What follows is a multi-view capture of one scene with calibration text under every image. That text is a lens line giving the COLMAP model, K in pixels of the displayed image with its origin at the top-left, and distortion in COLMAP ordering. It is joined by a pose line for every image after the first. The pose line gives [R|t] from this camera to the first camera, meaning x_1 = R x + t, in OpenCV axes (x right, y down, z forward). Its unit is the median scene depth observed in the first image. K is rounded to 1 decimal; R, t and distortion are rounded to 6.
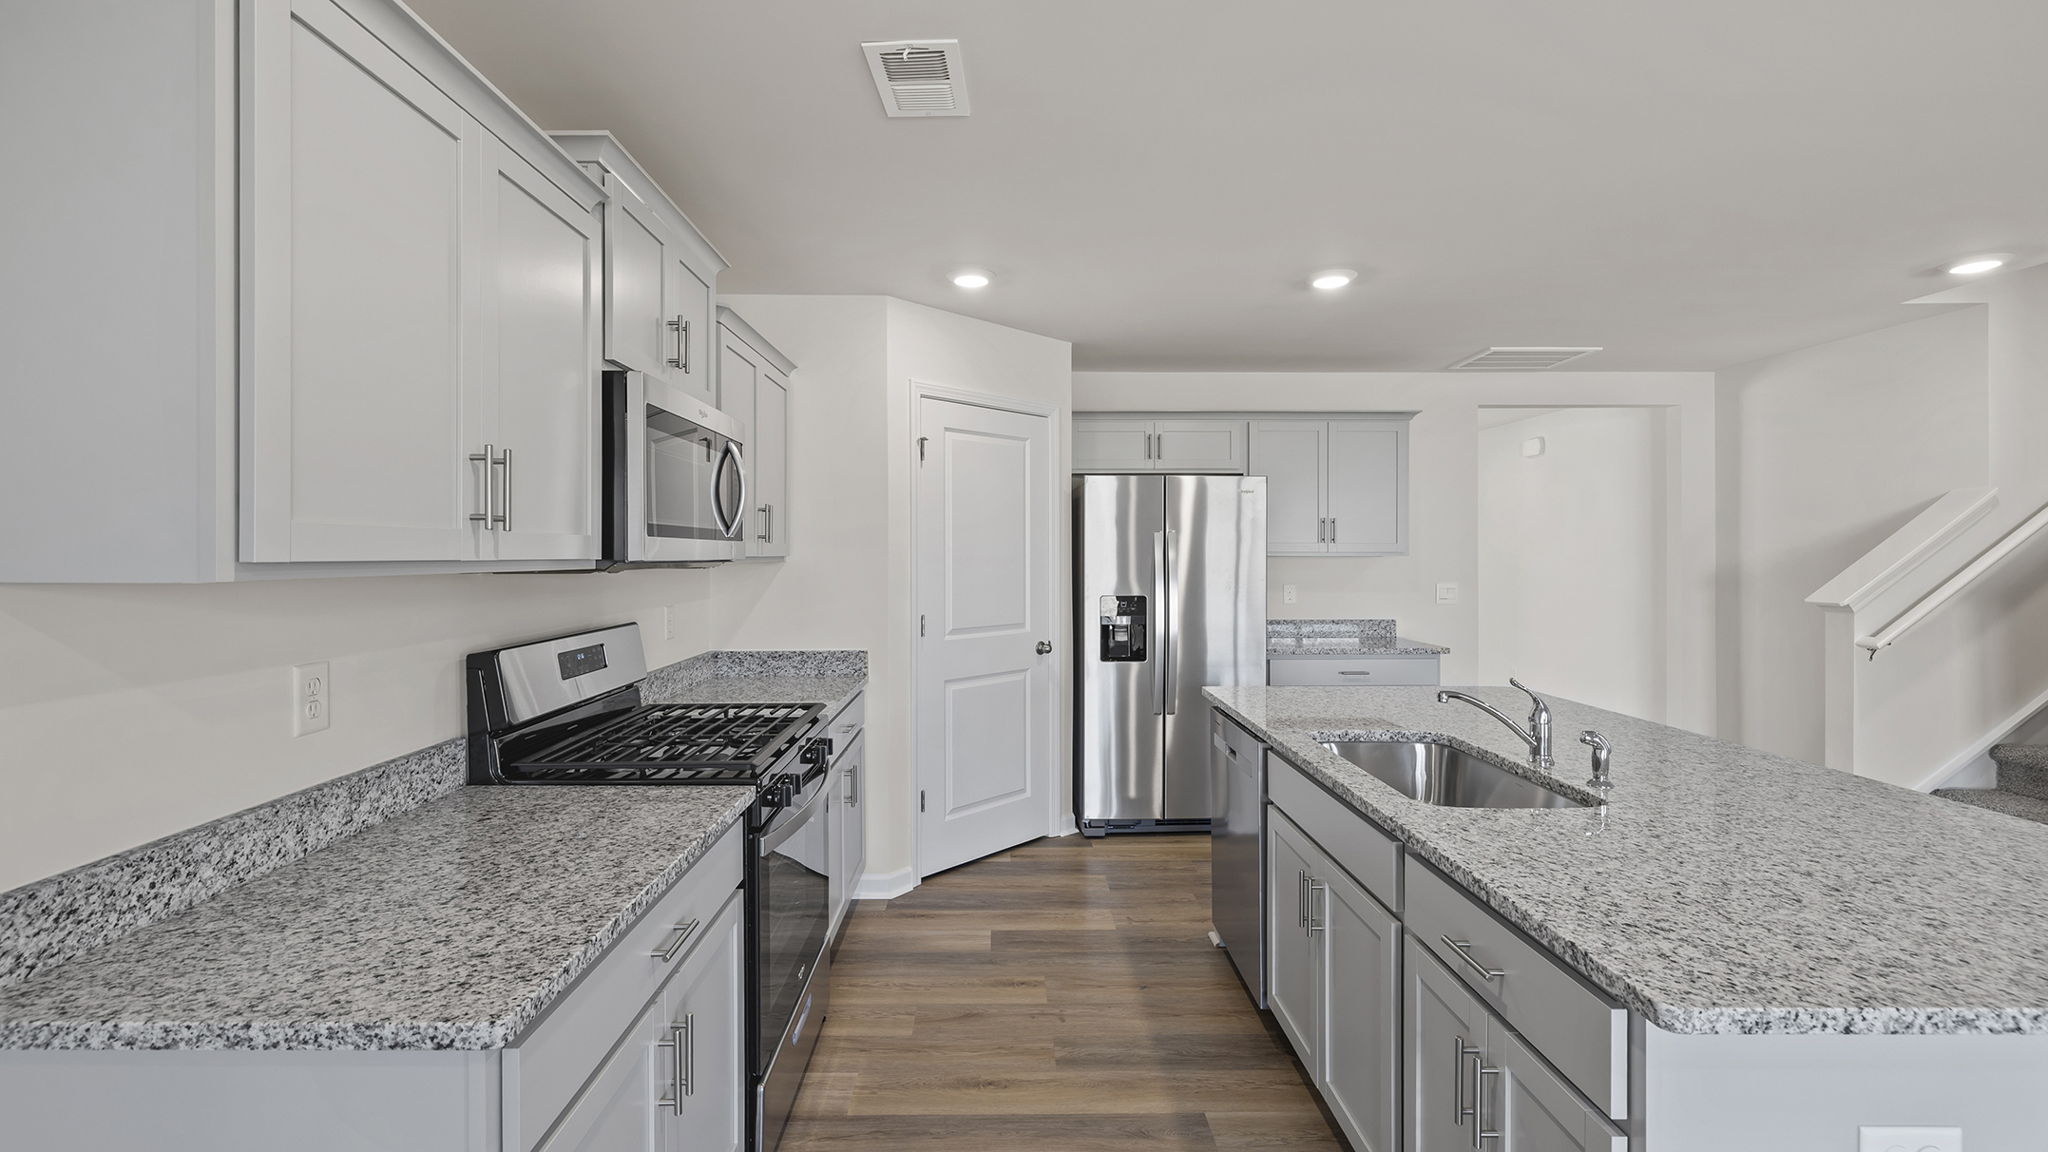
lens RADIAL K [[876.5, 0, 1008.4], [0, 876.5, 556.4], [0, 0, 1]] dist [0.000491, 0.000595]
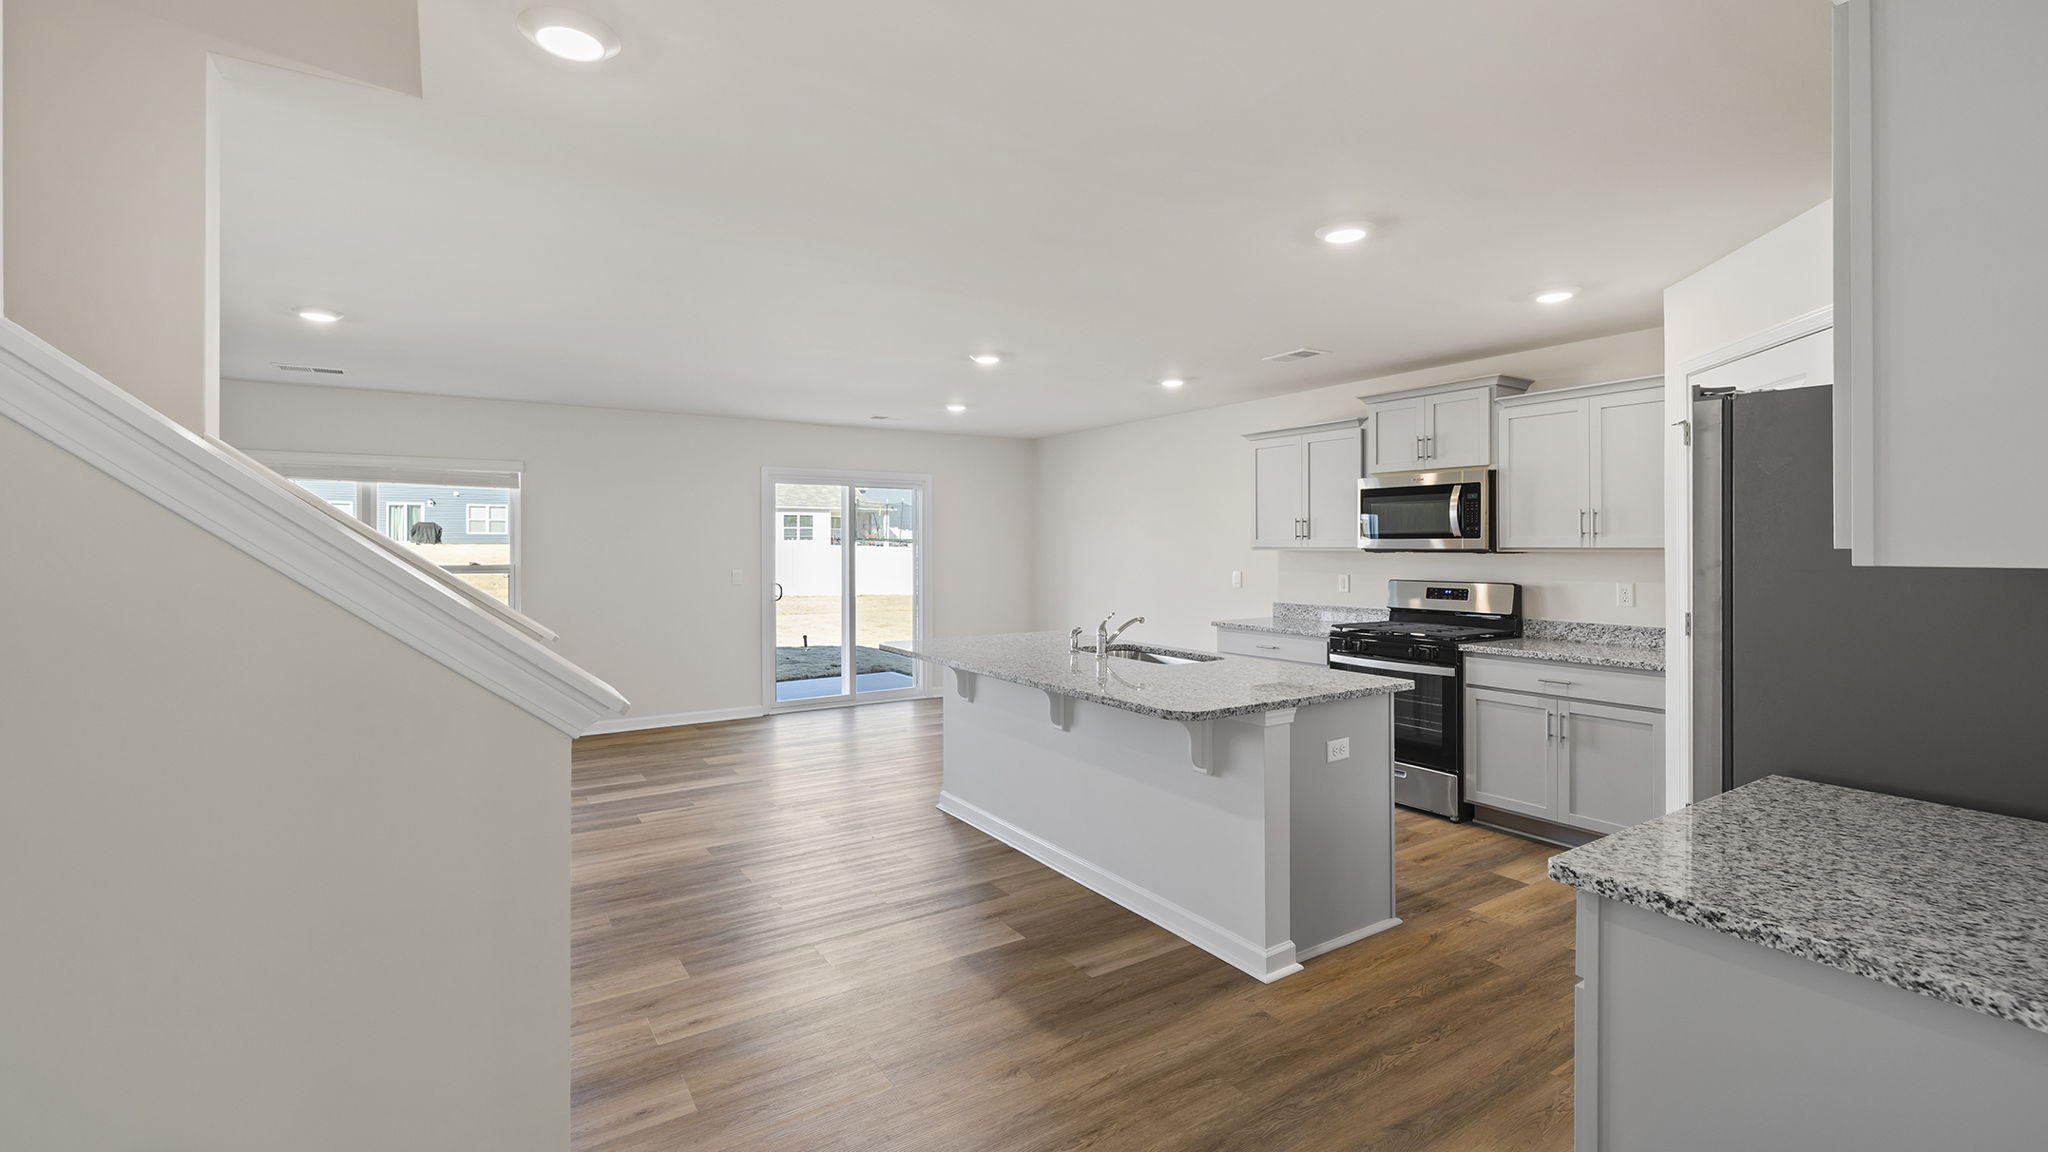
lens RADIAL K [[876.5, 0, 1014.7], [0, 876.5, 542.7], [0, 0, 1]] dist [0.000491, 0.000595]
pose [[-0.844032, 0.001775, -0.536291, 1.826504], [0.001761, 0.999998, 0.000538, -0.014868], [0.536291, -0.000490, -0.844033, 2.566011]]
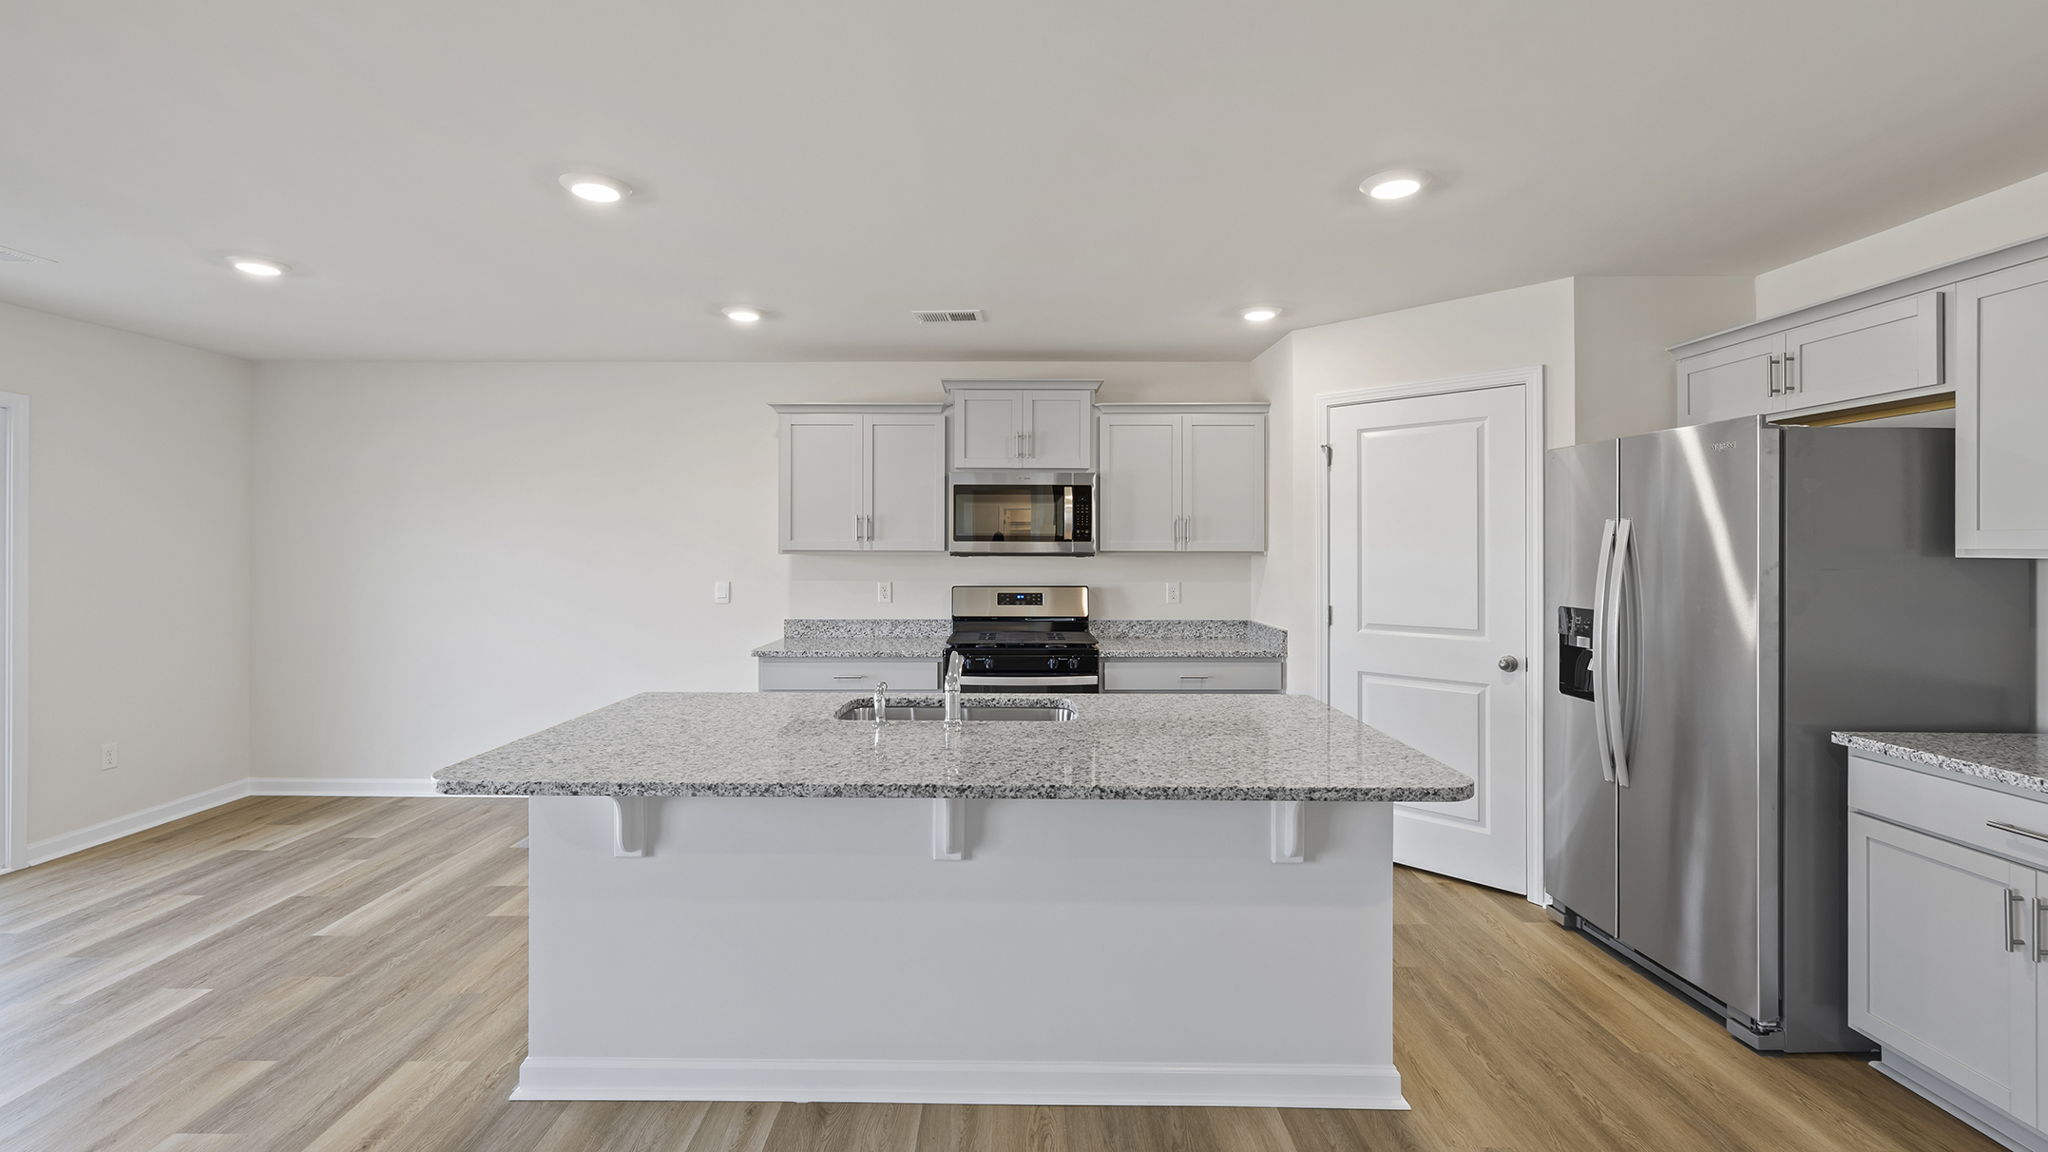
lens RADIAL K [[876.5, 0, 1002.0], [0, 876.5, 546.3], [0, 0, 1]] dist [0.000491, 0.000595]
pose [[-0.024262, 0.000639, -0.999705, 1.847231], [-0.004646, 0.999989, 0.000752, -0.011510], [0.999695, 0.004663, -0.024259, 1.131297]]
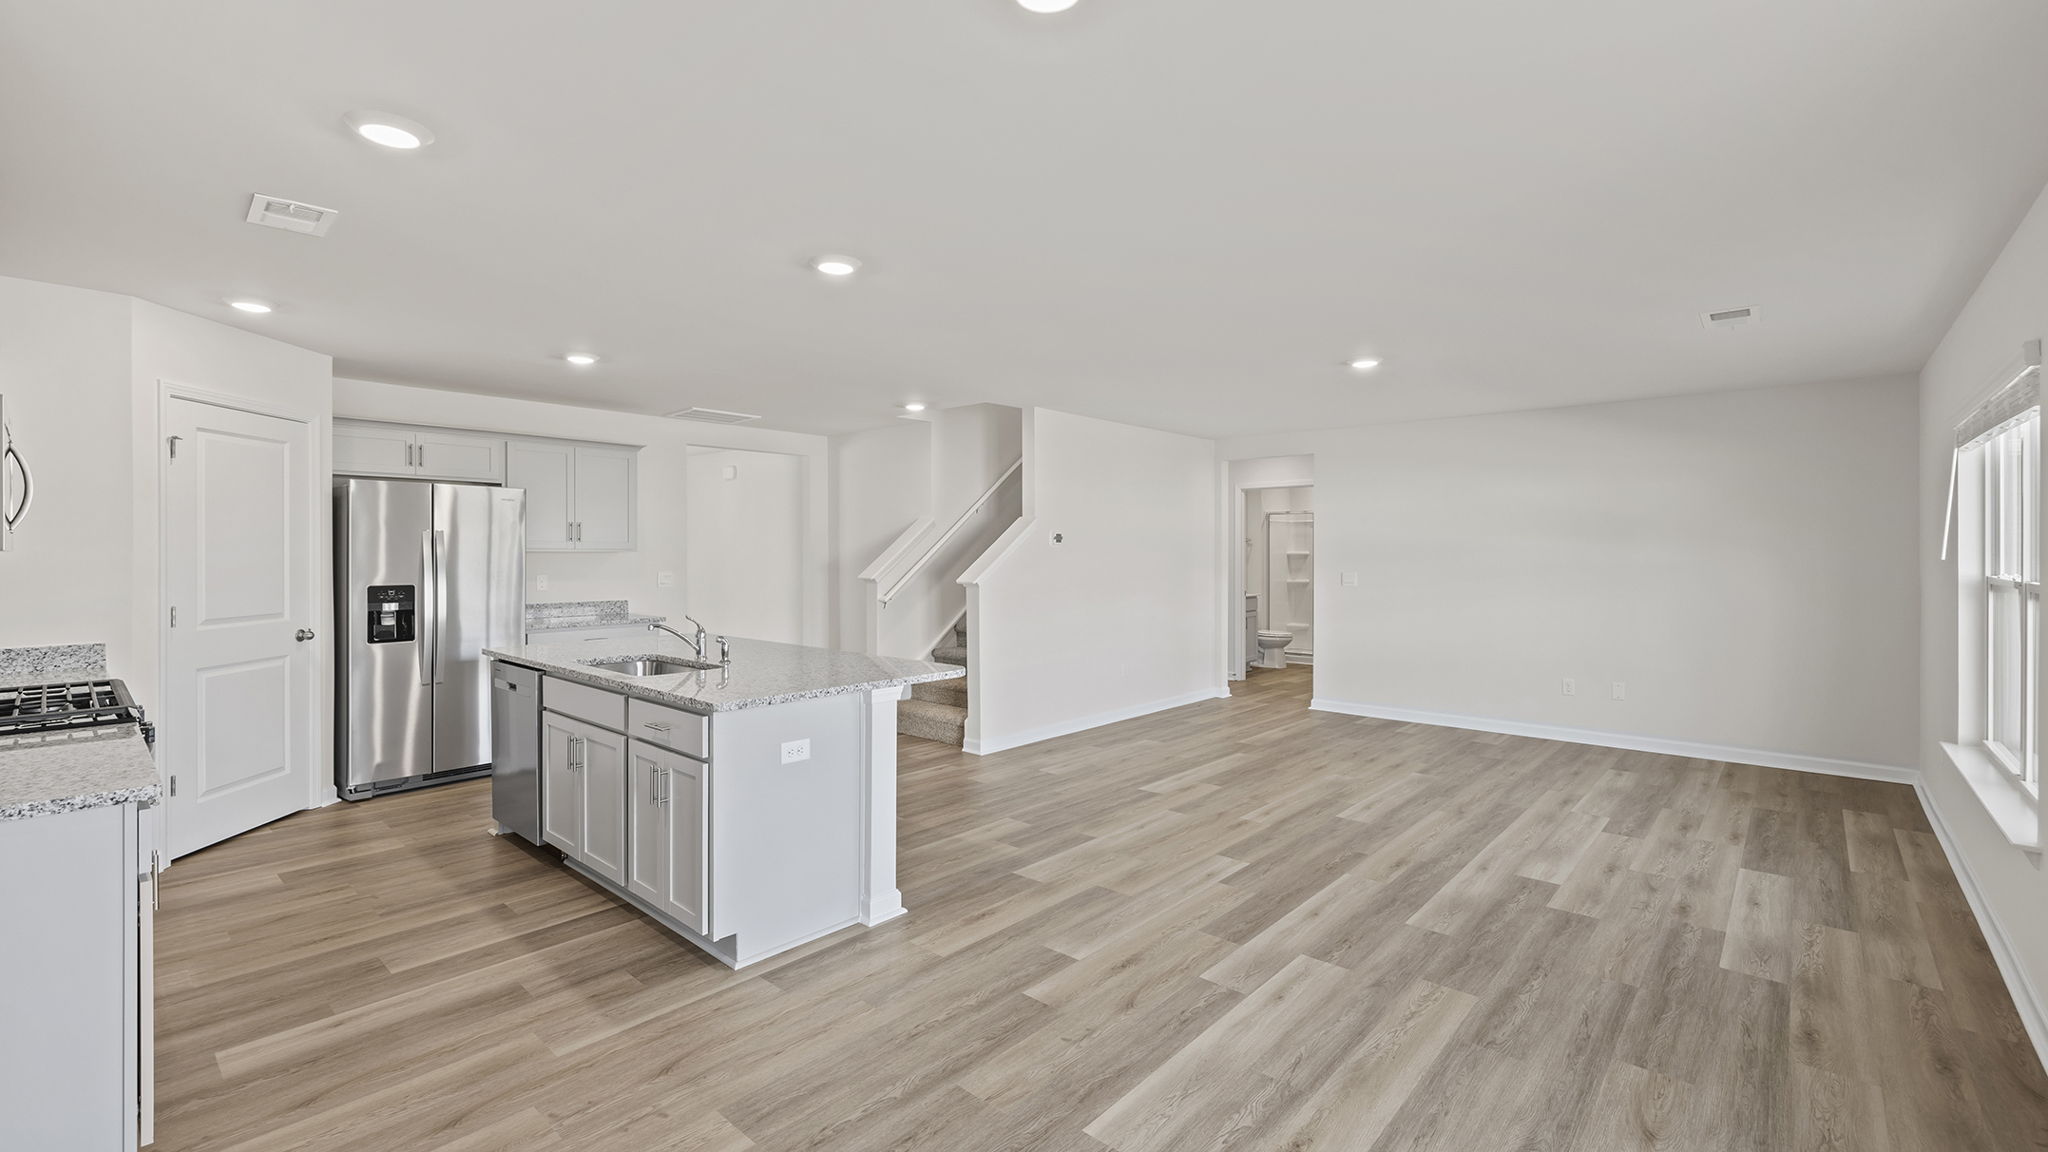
lens RADIAL K [[876.5, 0, 1003.0], [0, 876.5, 557.2], [0, 0, 1]] dist [0.000491, 0.000595]
pose [[0.684436, -0.001889, 0.729070, -0.334316], [0.000105, 0.999997, 0.002493, 0.010299], [-0.729073, -0.001630, 0.684434, -0.789363]]
